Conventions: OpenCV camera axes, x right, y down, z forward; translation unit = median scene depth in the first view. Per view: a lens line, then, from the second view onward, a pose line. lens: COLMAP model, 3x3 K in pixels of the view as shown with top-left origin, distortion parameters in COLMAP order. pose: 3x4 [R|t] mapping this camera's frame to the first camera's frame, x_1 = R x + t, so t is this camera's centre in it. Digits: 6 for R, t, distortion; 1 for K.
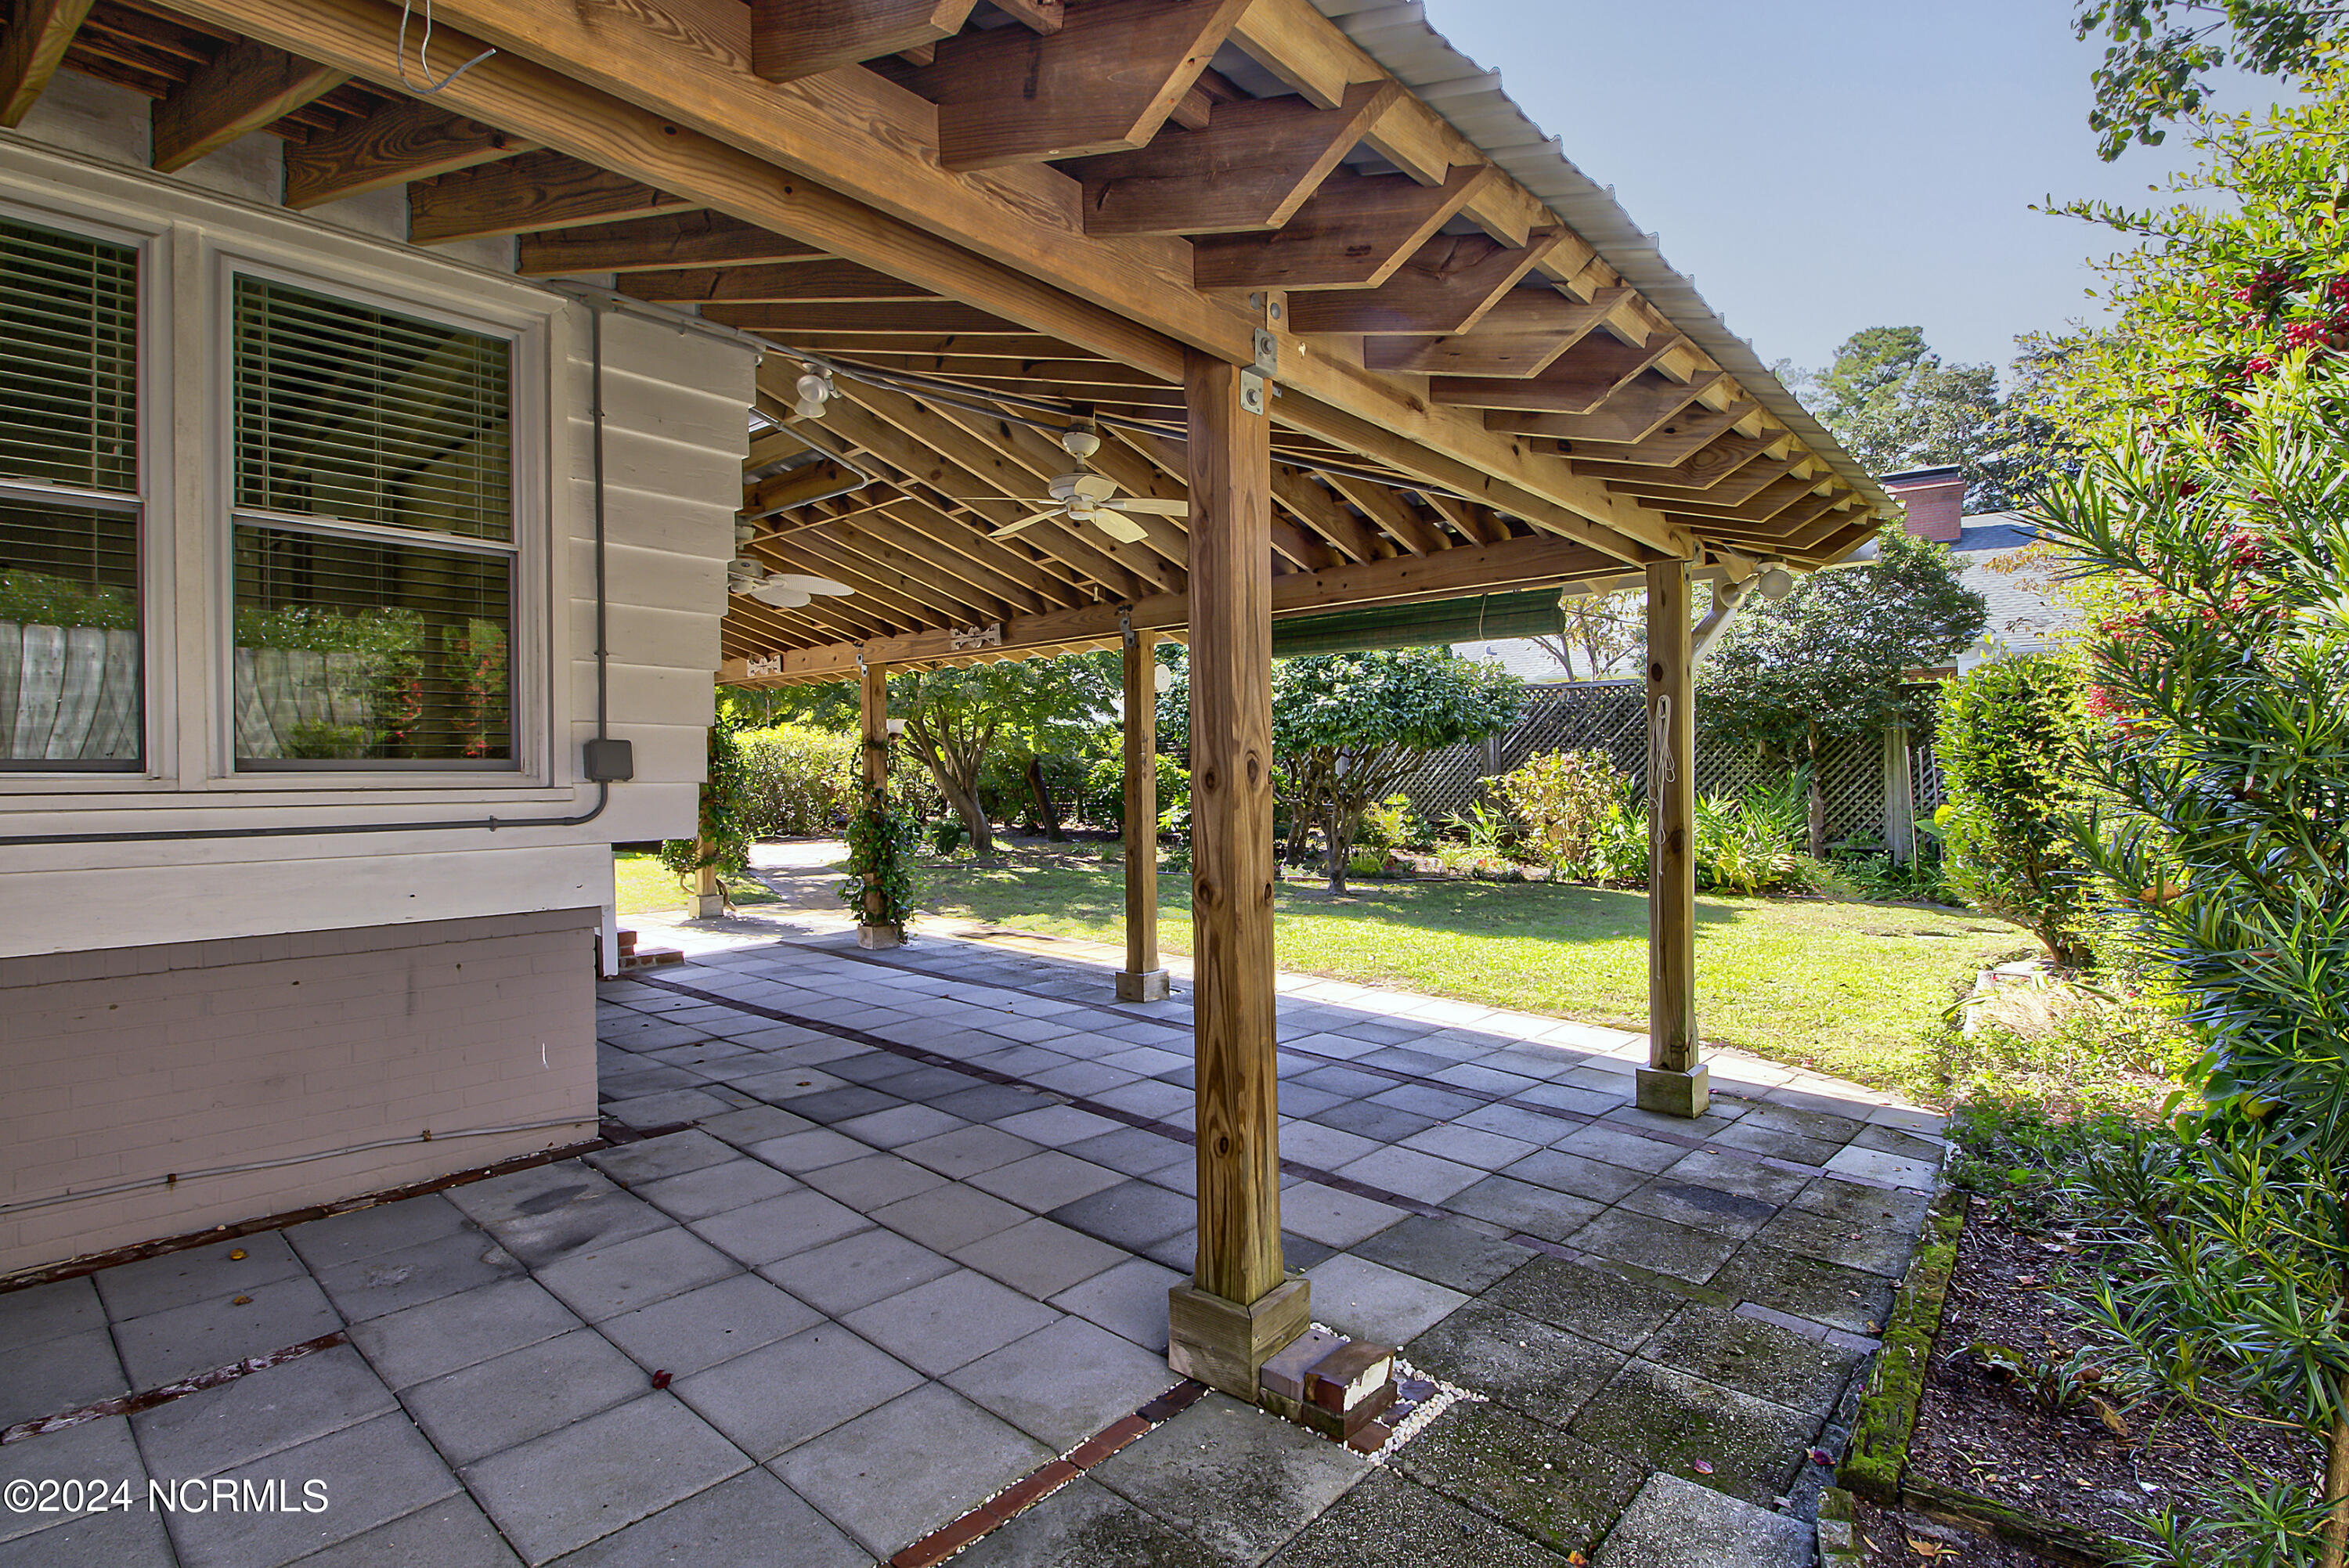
lens RADIAL K [[1084.8, 0, 1181.0], [0, 1084.8, 746.9], [0, 0, 1]] dist [0.010677, -0.014540]
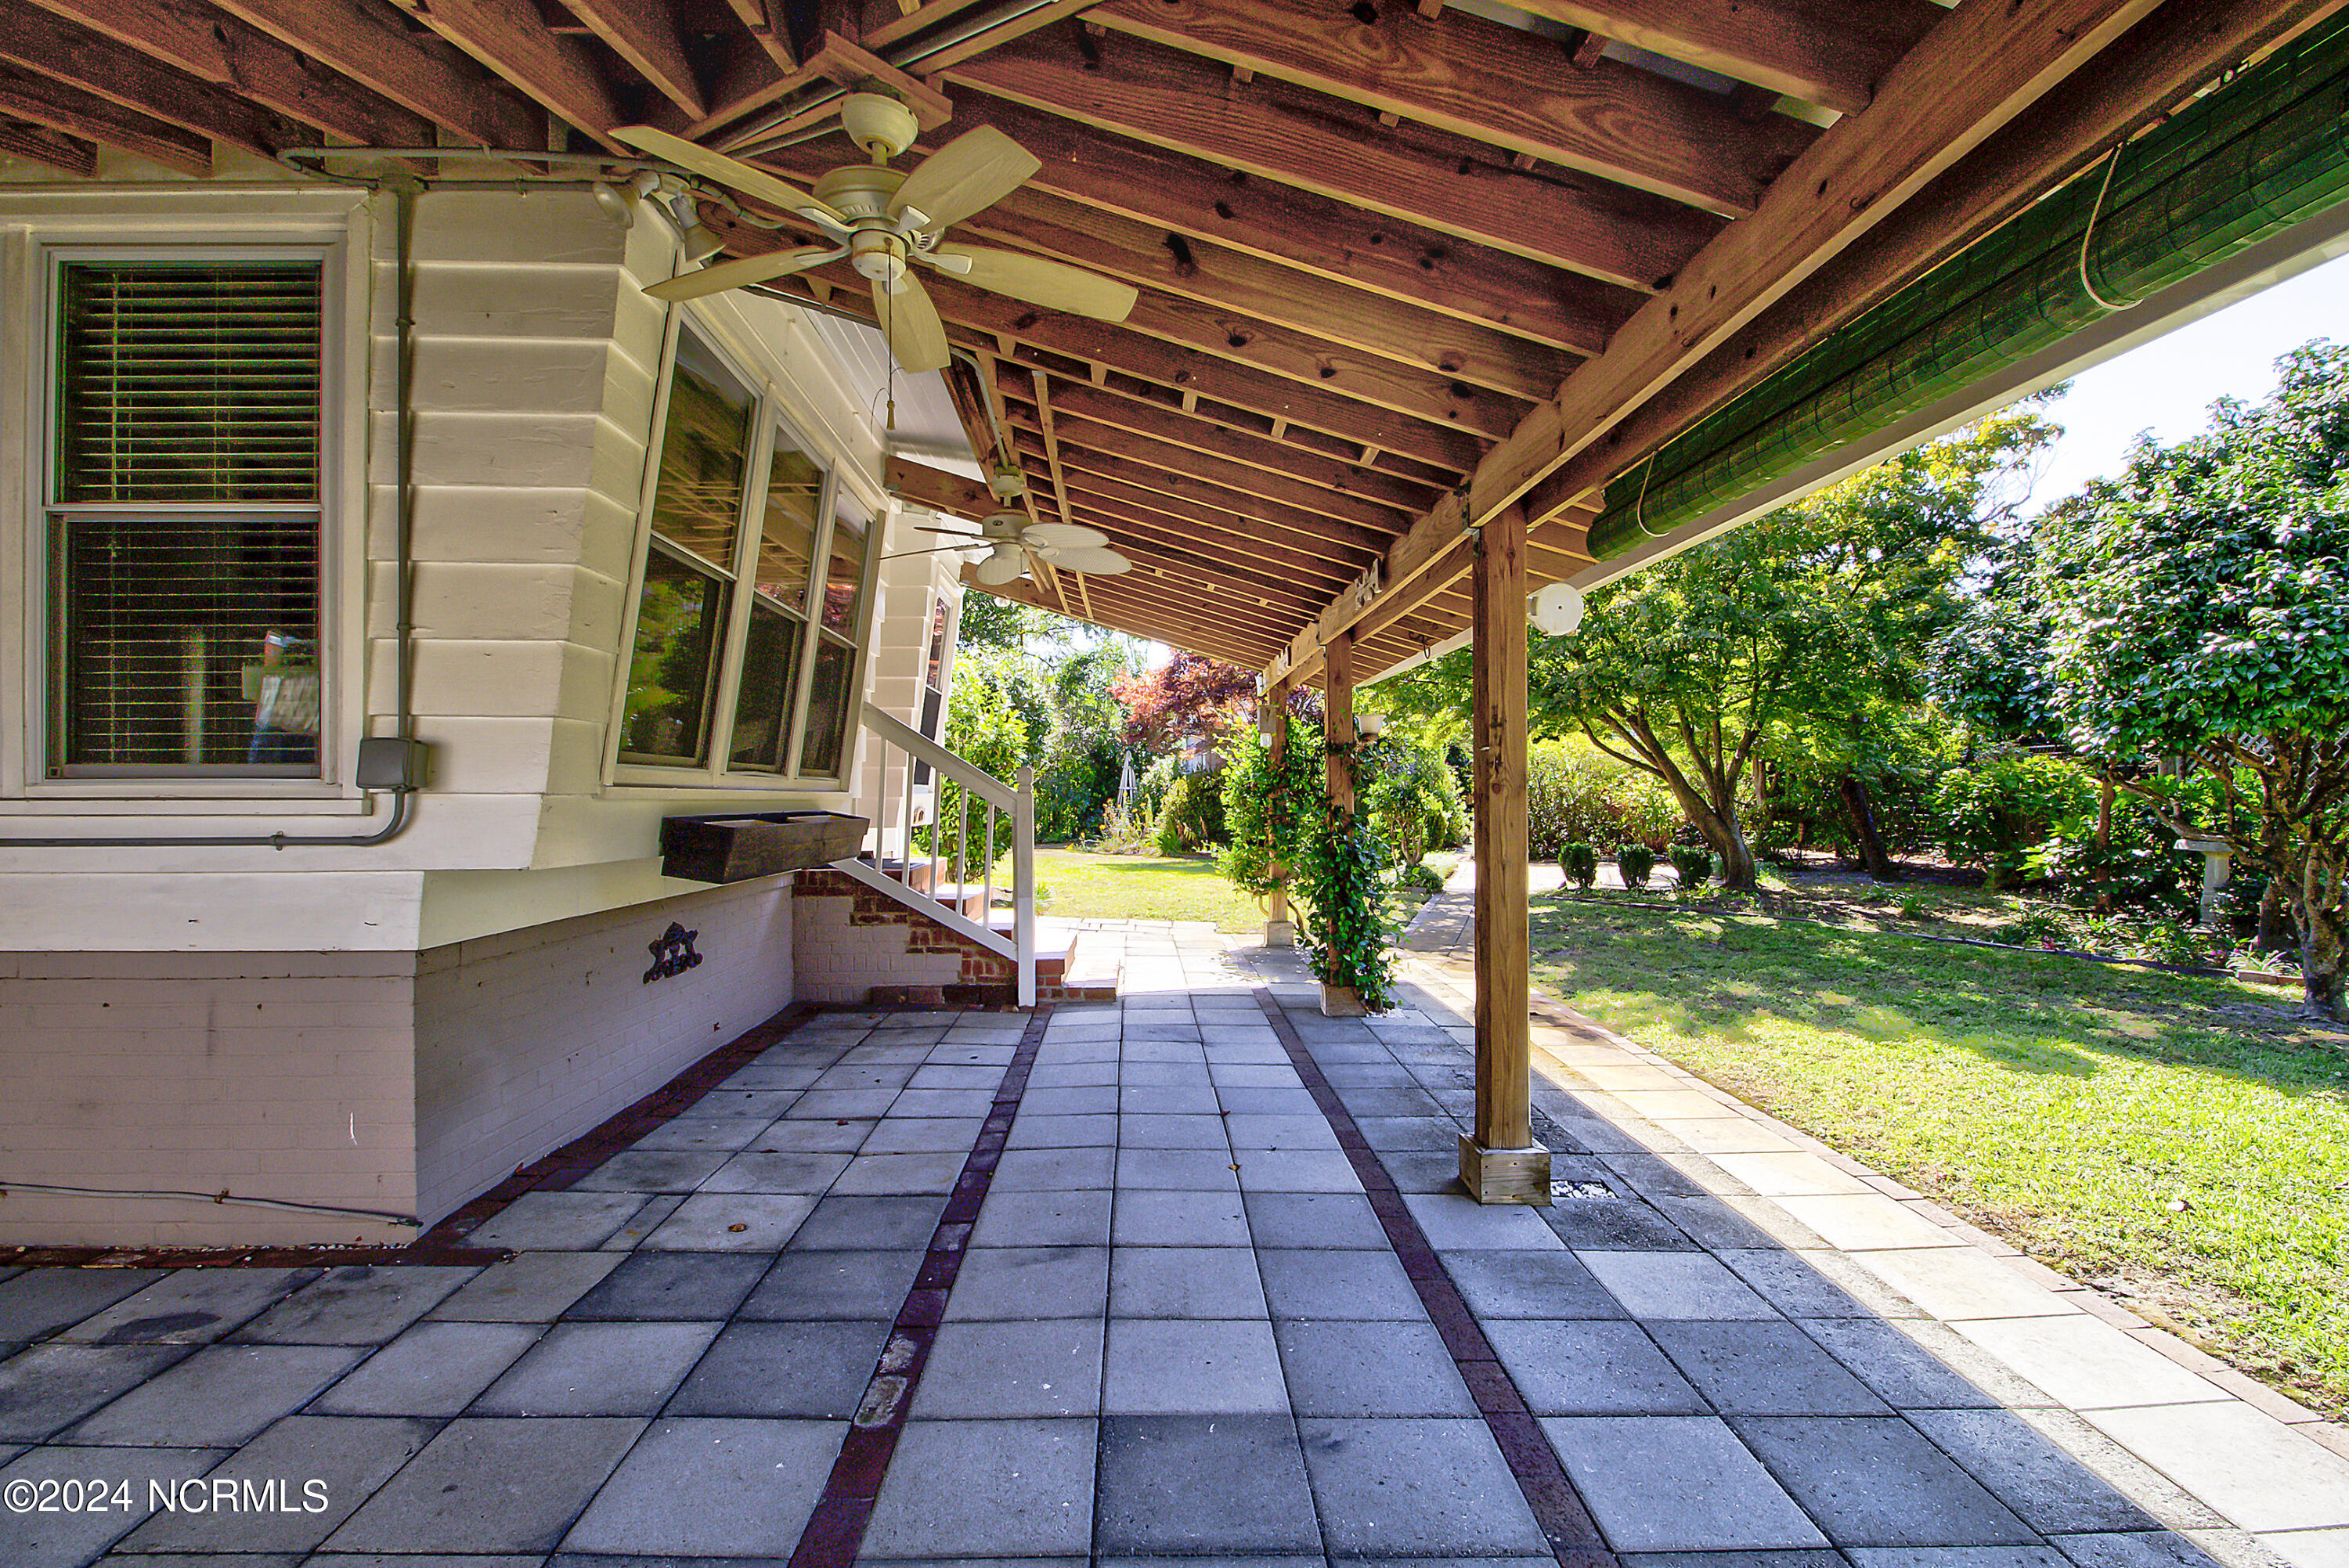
lens RADIAL K [[1114.9, 0, 1121.3], [0, 1114.9, 776.4], [0, 0, 1]] dist [-0.001364, -0.011310]
pose [[0.699961, -0.002748, -0.714176, 0.391312], [0.013267, 0.999870, 0.009155, 0.019929], [0.714058, -0.015883, 0.699907, 0.792815]]
